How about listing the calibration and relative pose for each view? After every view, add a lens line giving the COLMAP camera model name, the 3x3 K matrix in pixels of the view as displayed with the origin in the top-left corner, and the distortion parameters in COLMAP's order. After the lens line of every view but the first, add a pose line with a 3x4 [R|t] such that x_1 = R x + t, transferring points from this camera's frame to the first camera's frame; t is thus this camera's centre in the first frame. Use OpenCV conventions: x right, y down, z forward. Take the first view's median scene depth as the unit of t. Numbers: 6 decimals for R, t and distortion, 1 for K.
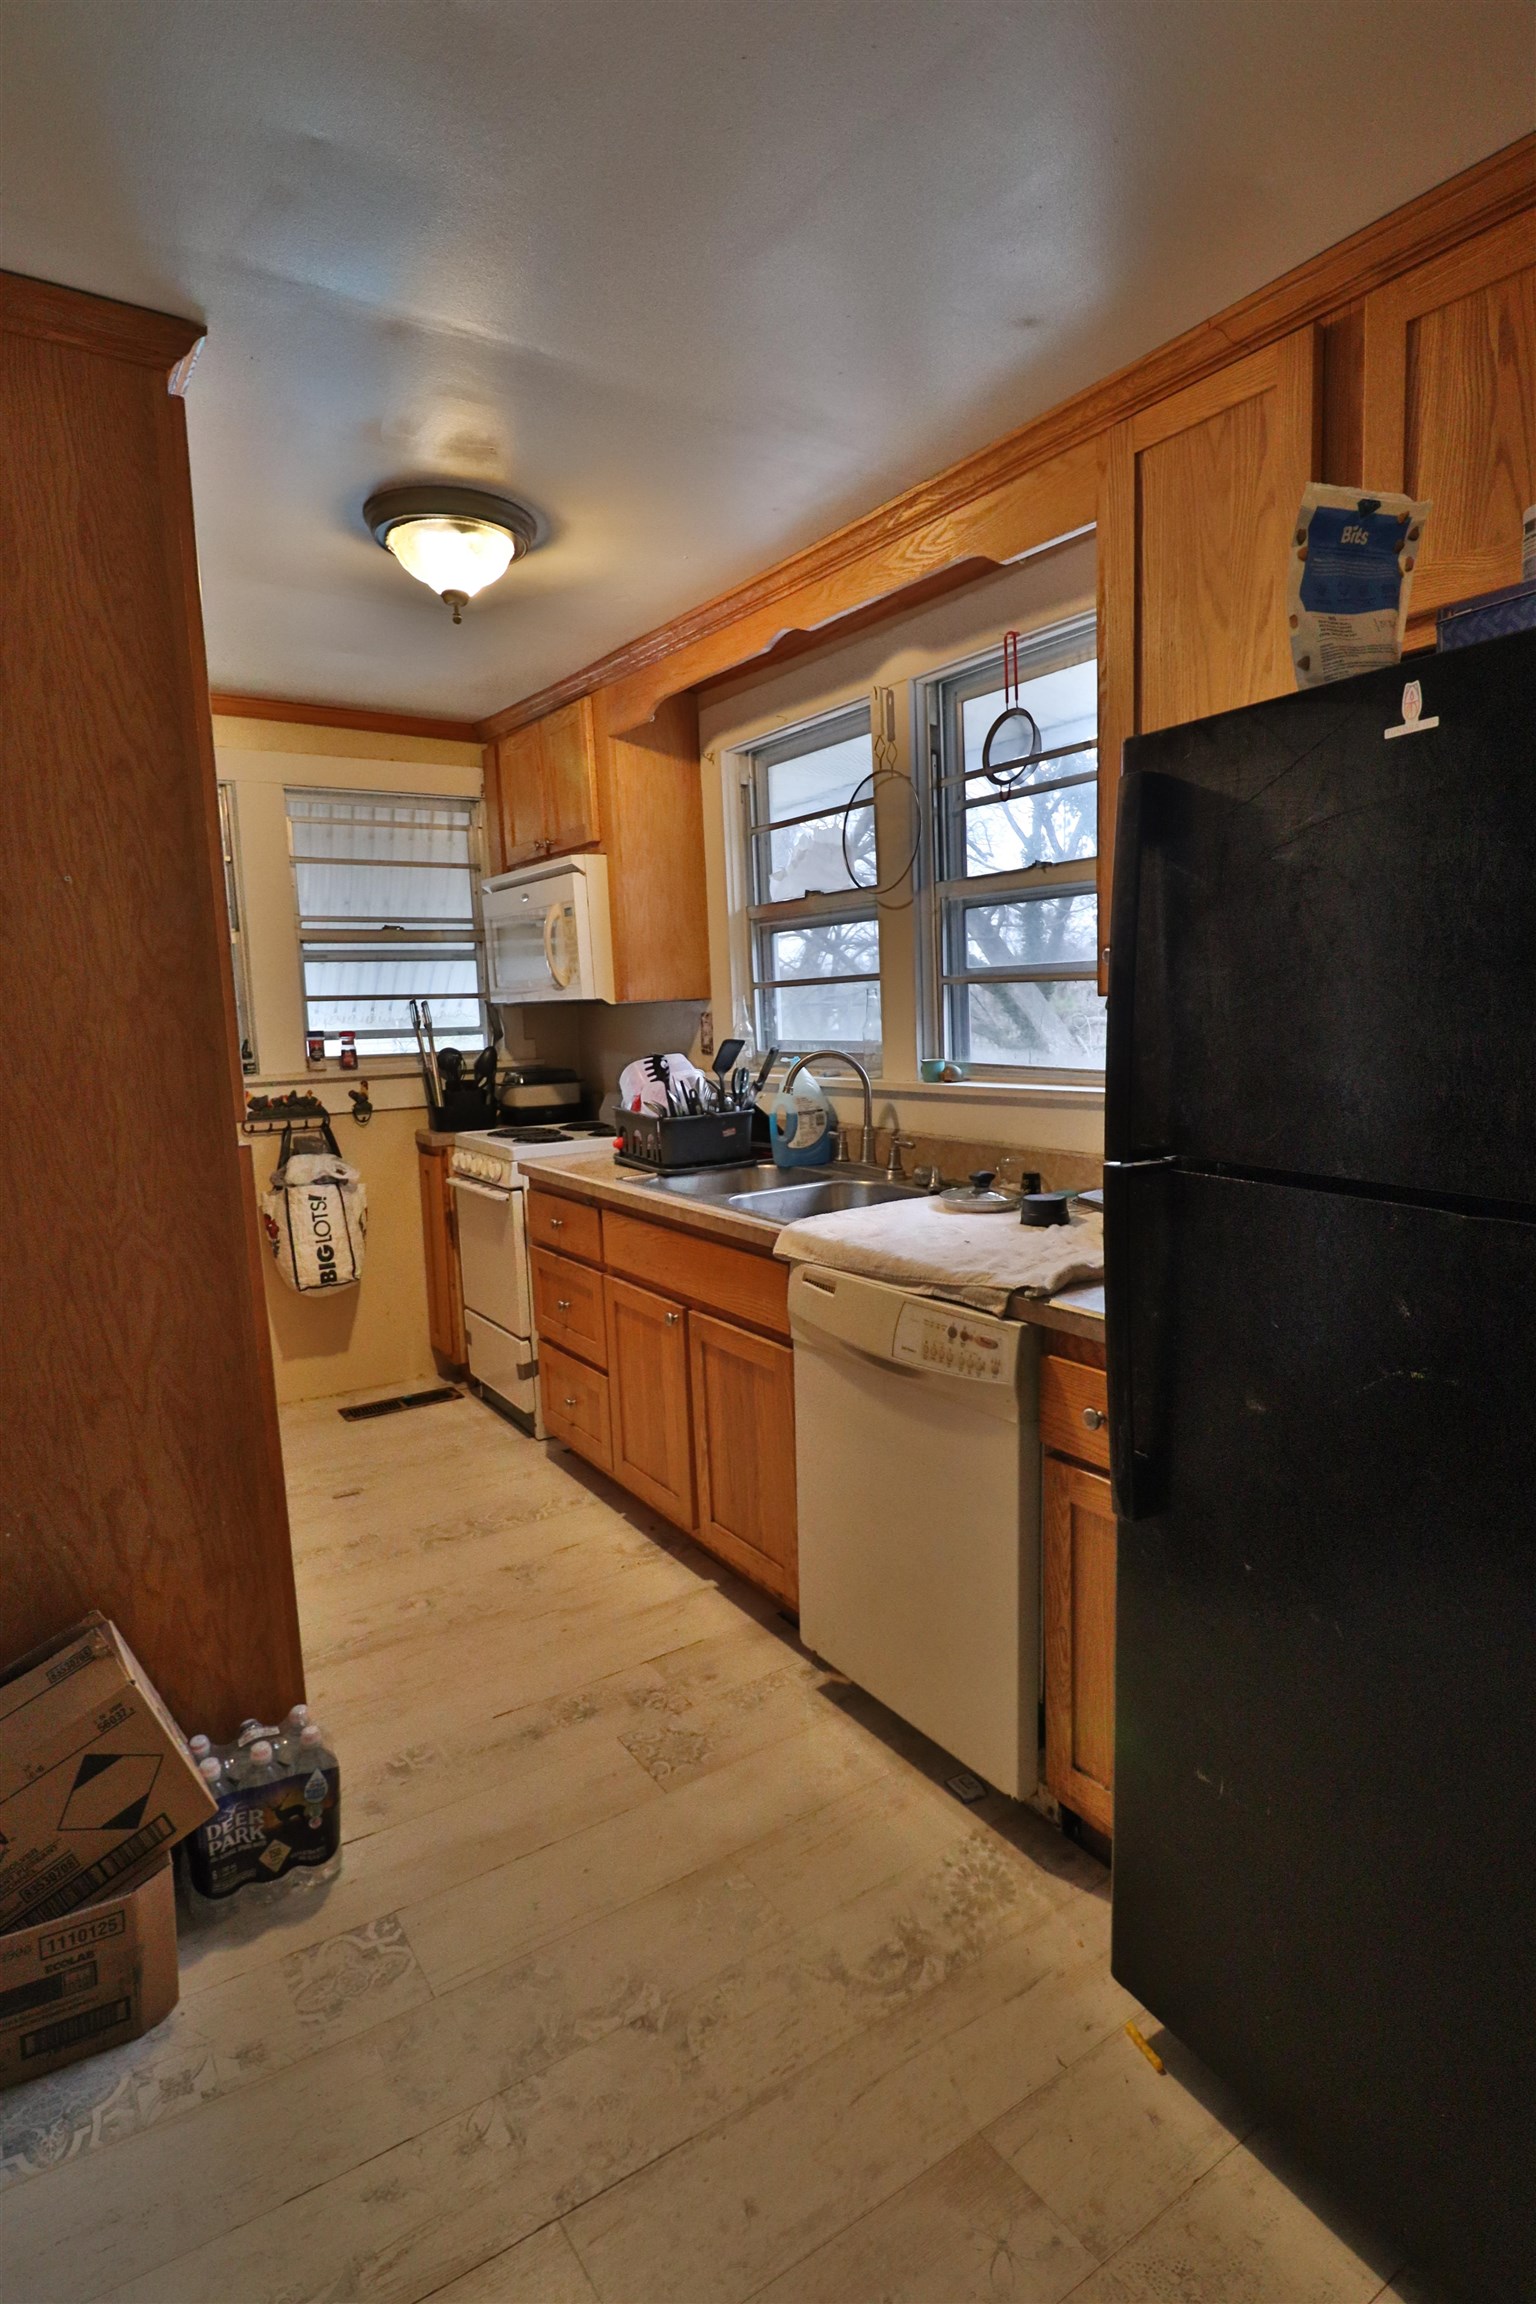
lens RADIAL K [[1215.9, 0, 790.3], [0, 1215.9, 1145.1], [0, 0, 1]] dist [0.000969, -0.013351]
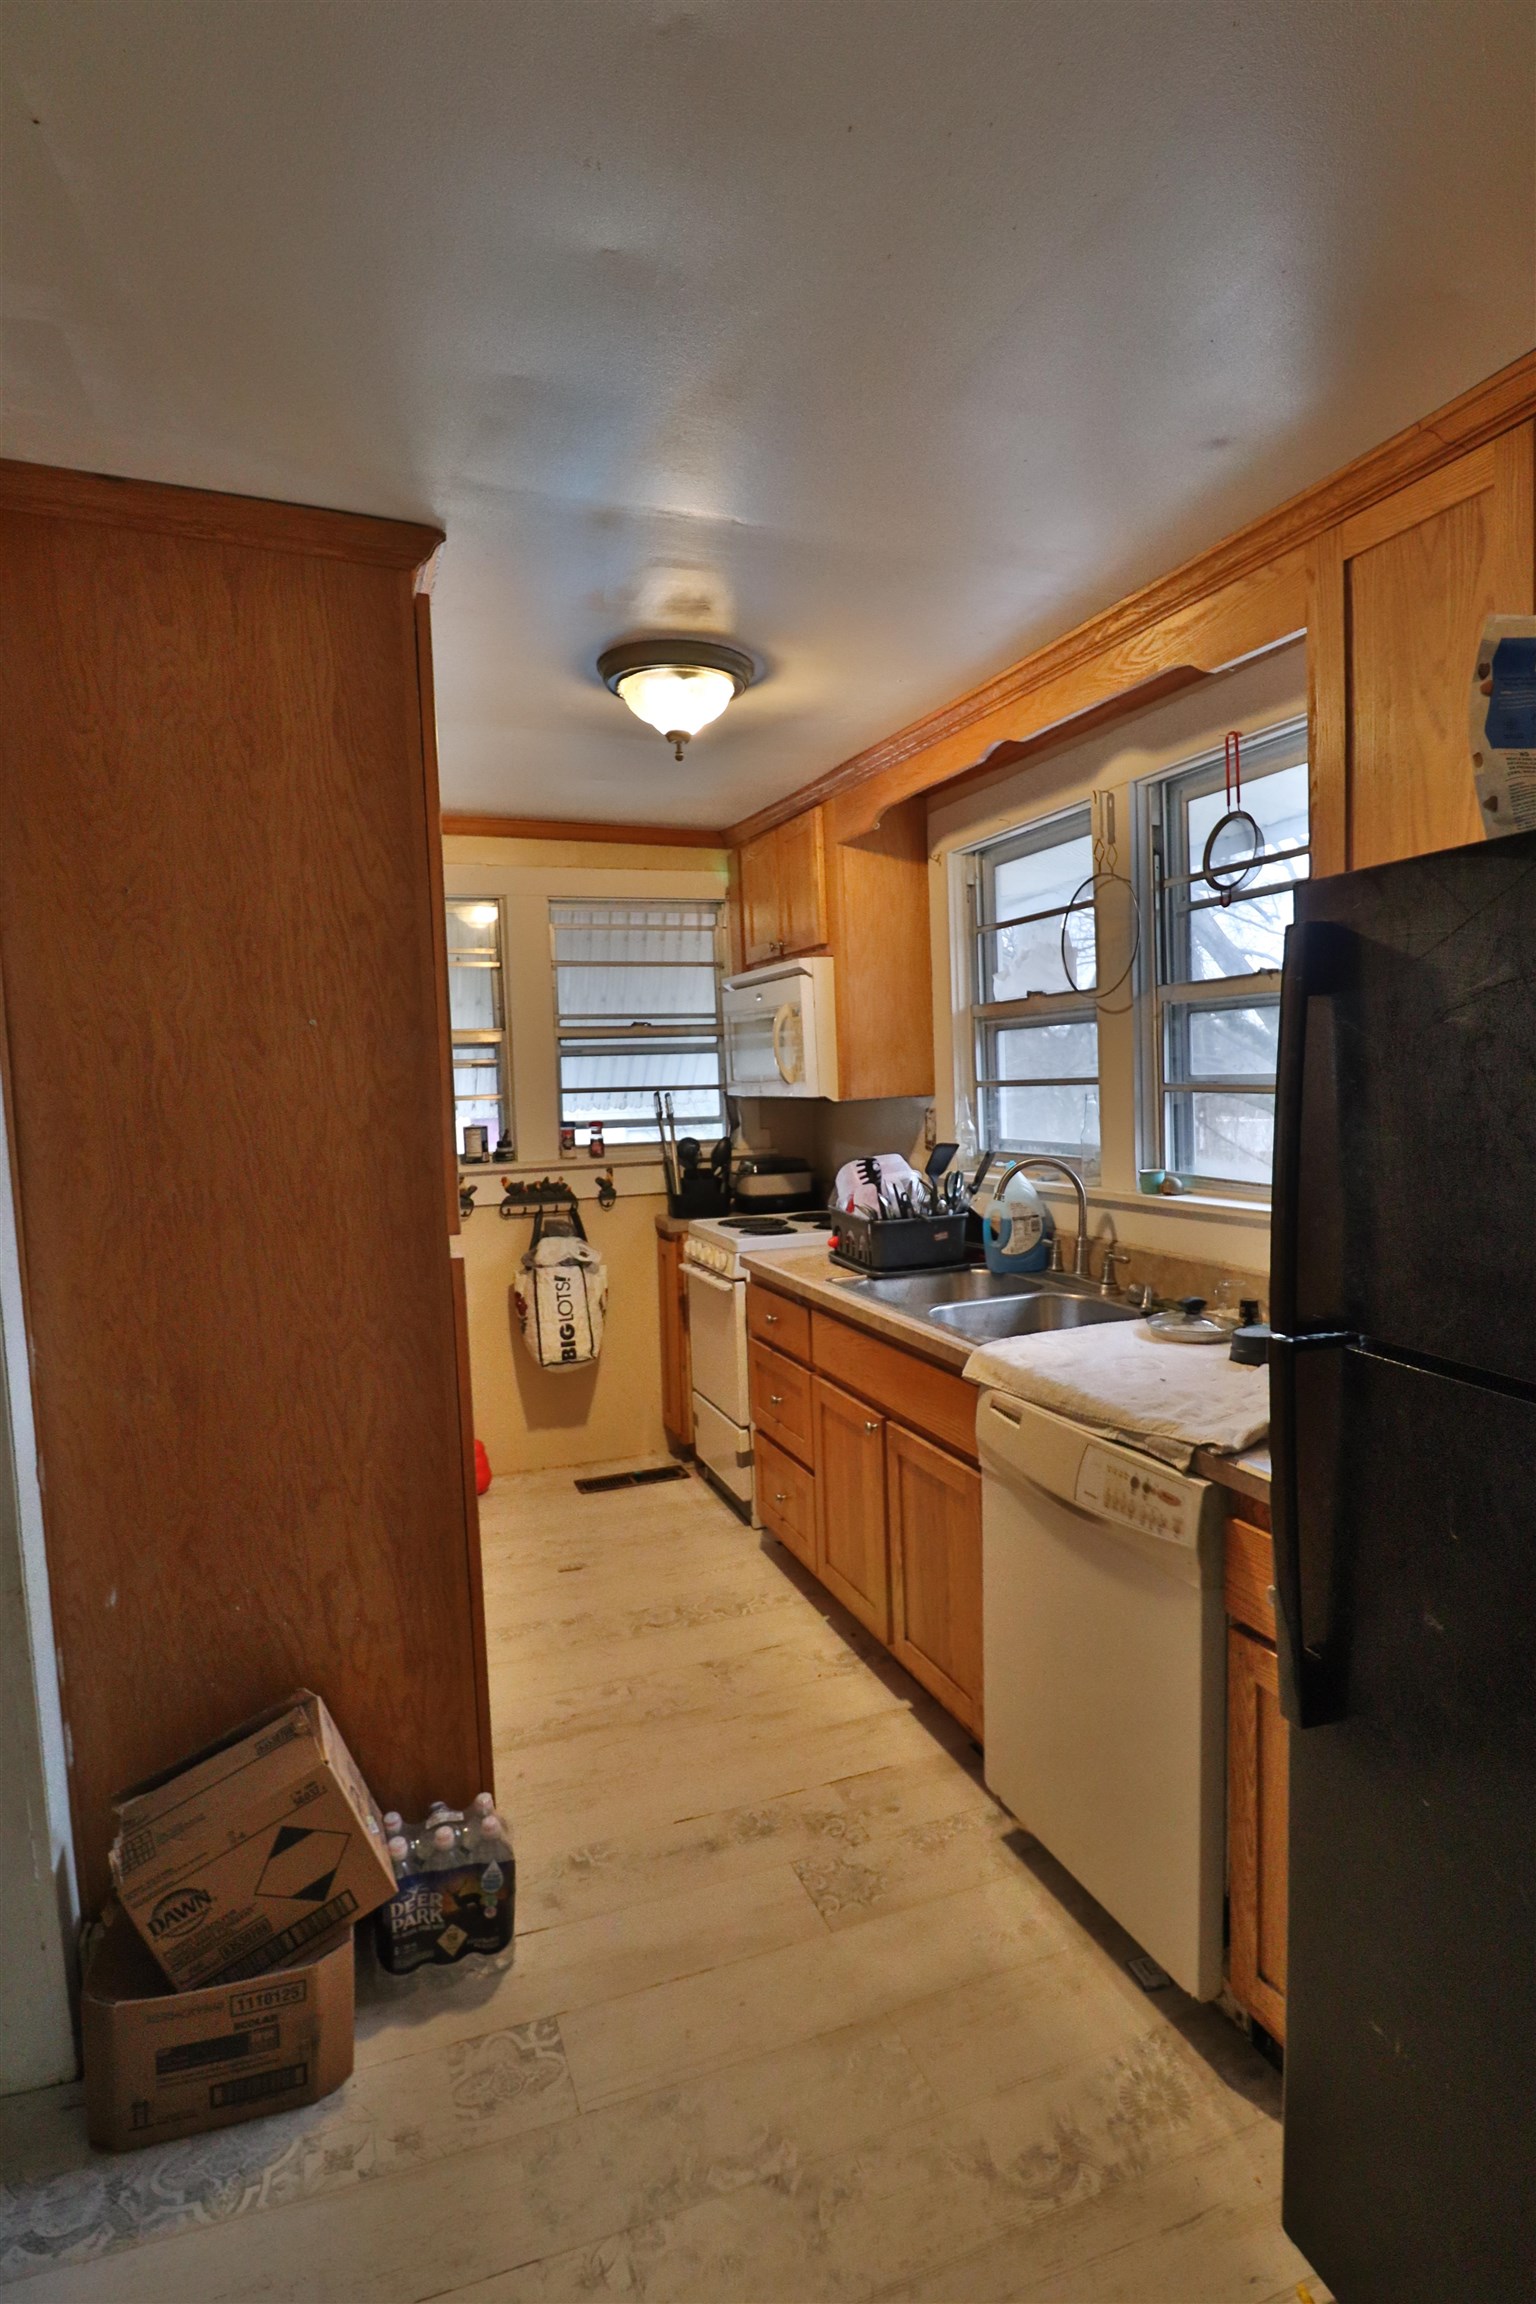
lens RADIAL K [[1215.9, 0, 783.9], [0, 1215.9, 1139.6], [0, 0, 1]] dist [0.000969, -0.013351]
pose [[0.974138, 0.013981, -0.225520, 0.070102], [-0.026412, 0.998287, -0.052202, -0.050518], [0.224404, 0.056808, 0.972839, 0.001905]]
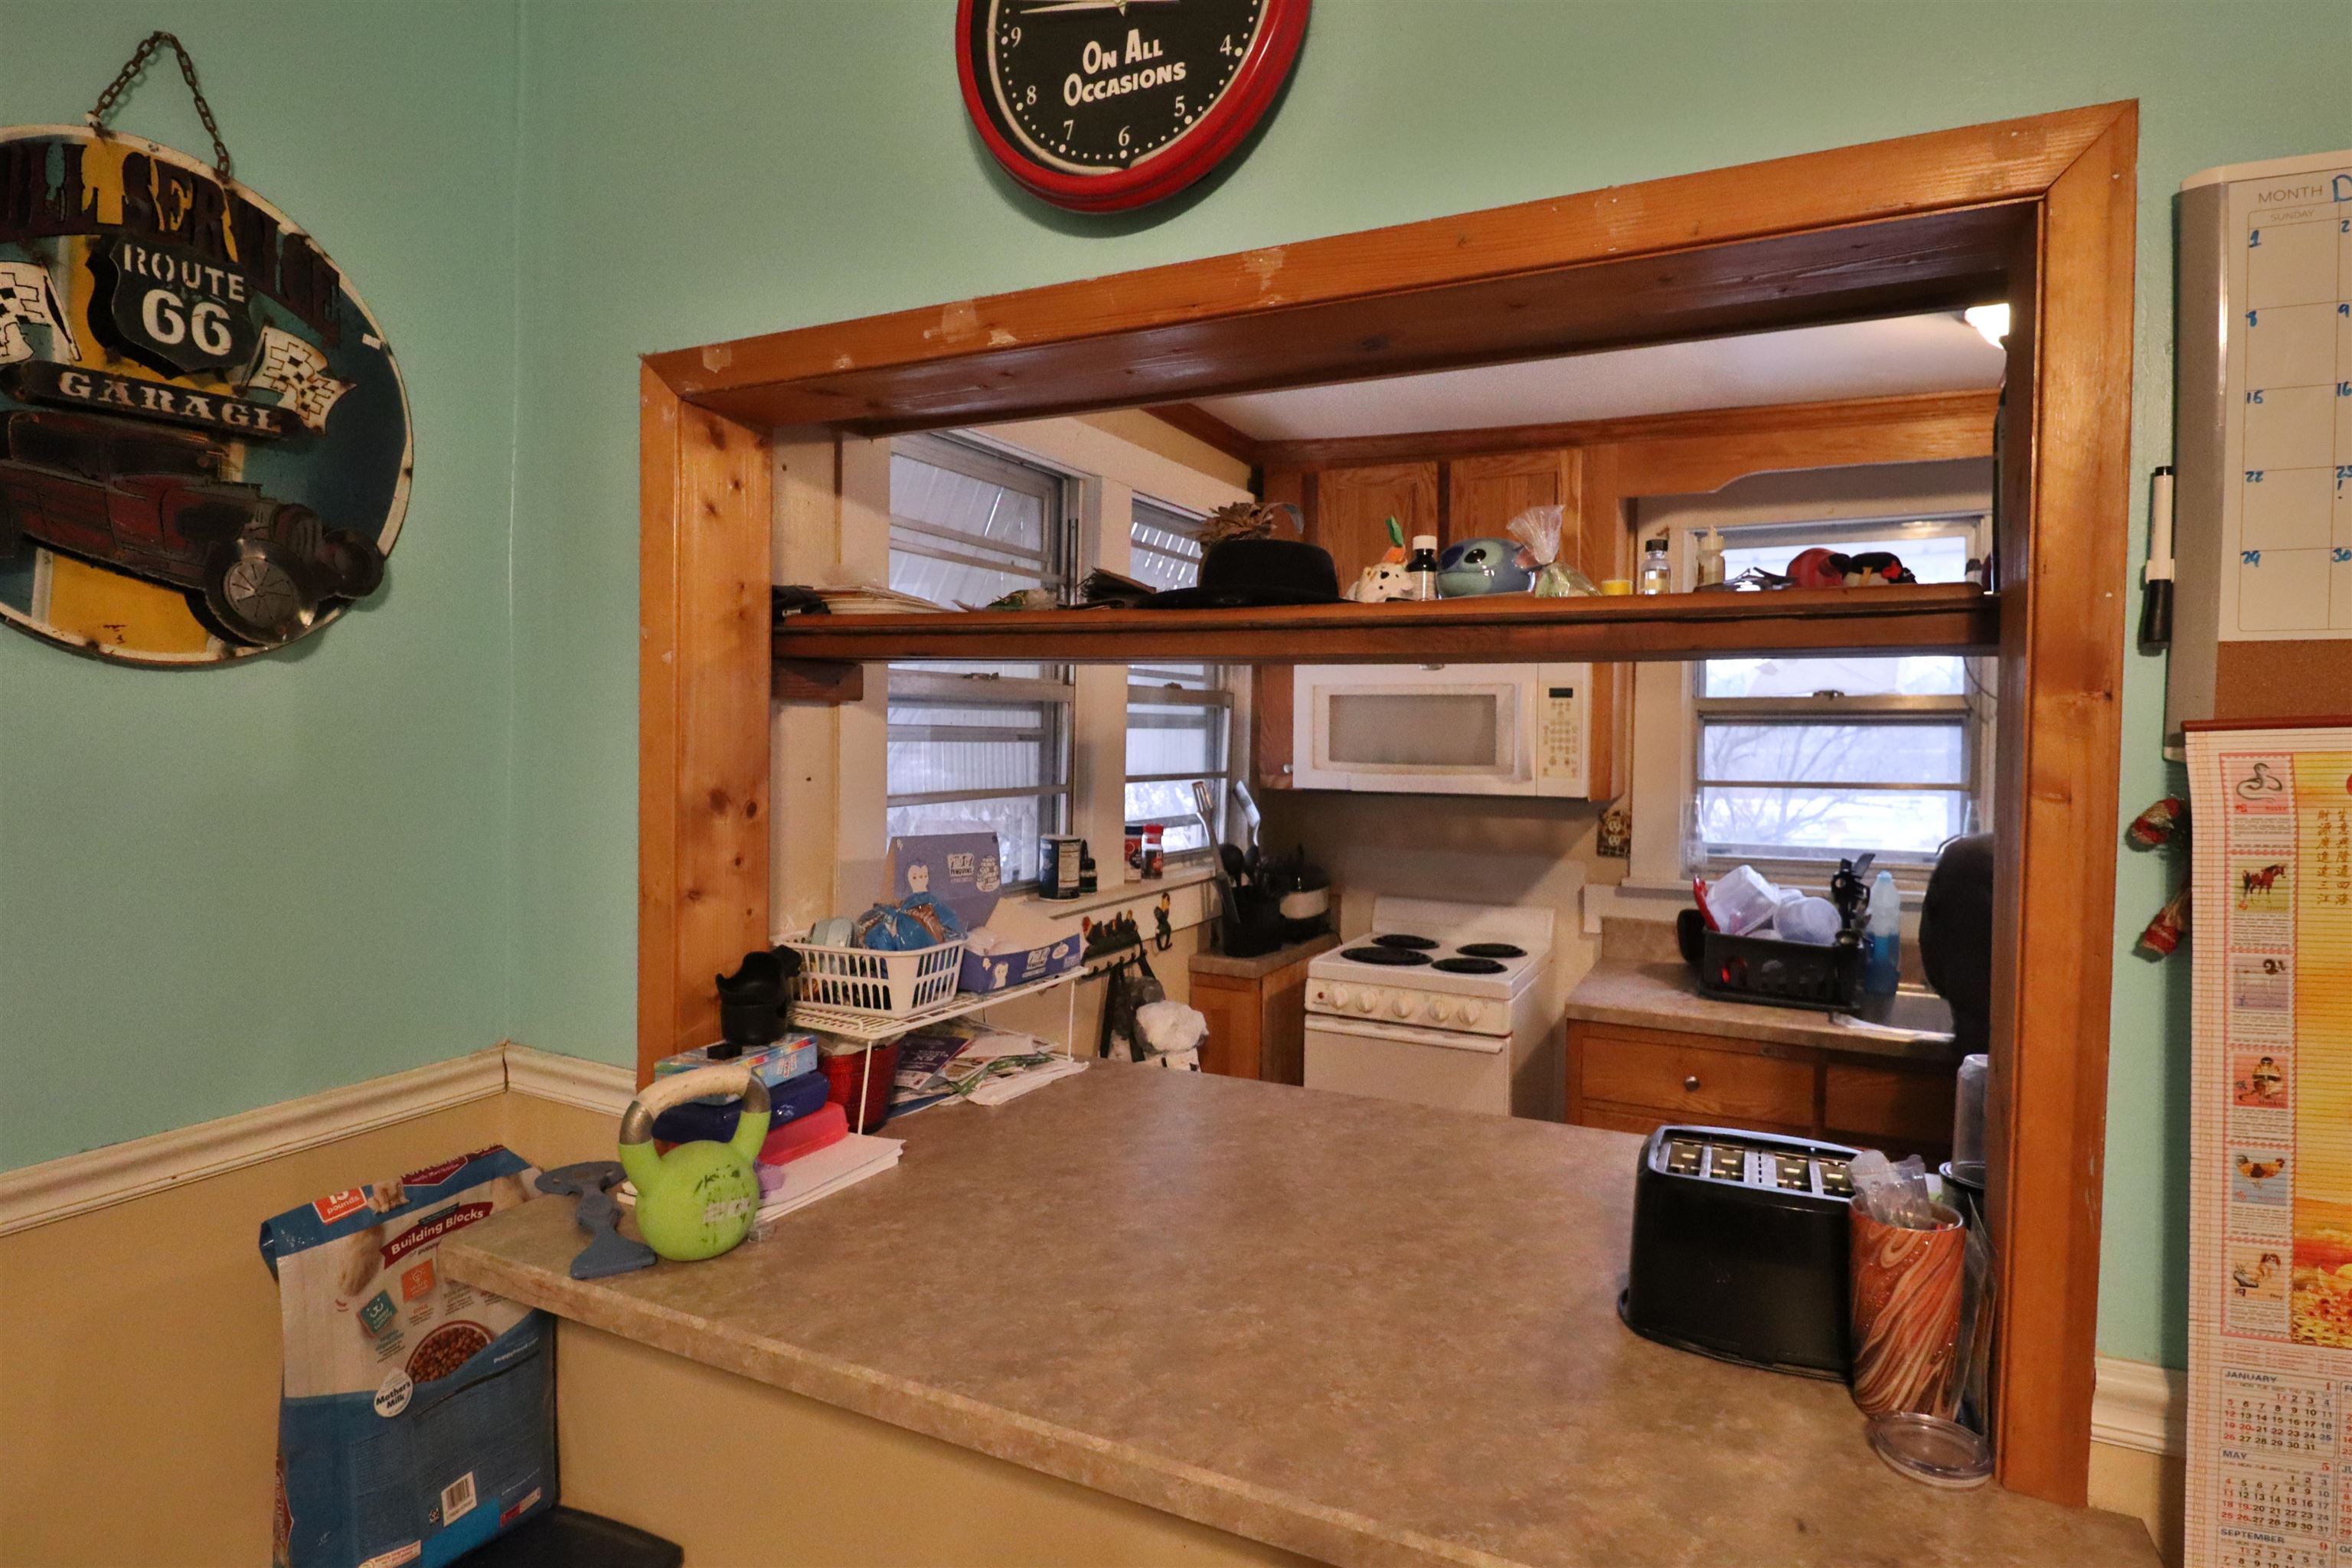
lens RADIAL K [[1241.2, 0, 1210.3], [0, 1241.2, 752.2], [0, 0, 1]] dist [0.000969, -0.013351]
pose [[0.870808, 0.034004, 0.490446, -1.340552], [0.023633, 0.993557, -0.110846, -0.103083], [-0.491055, 0.108116, 0.864393, 0.656113]]
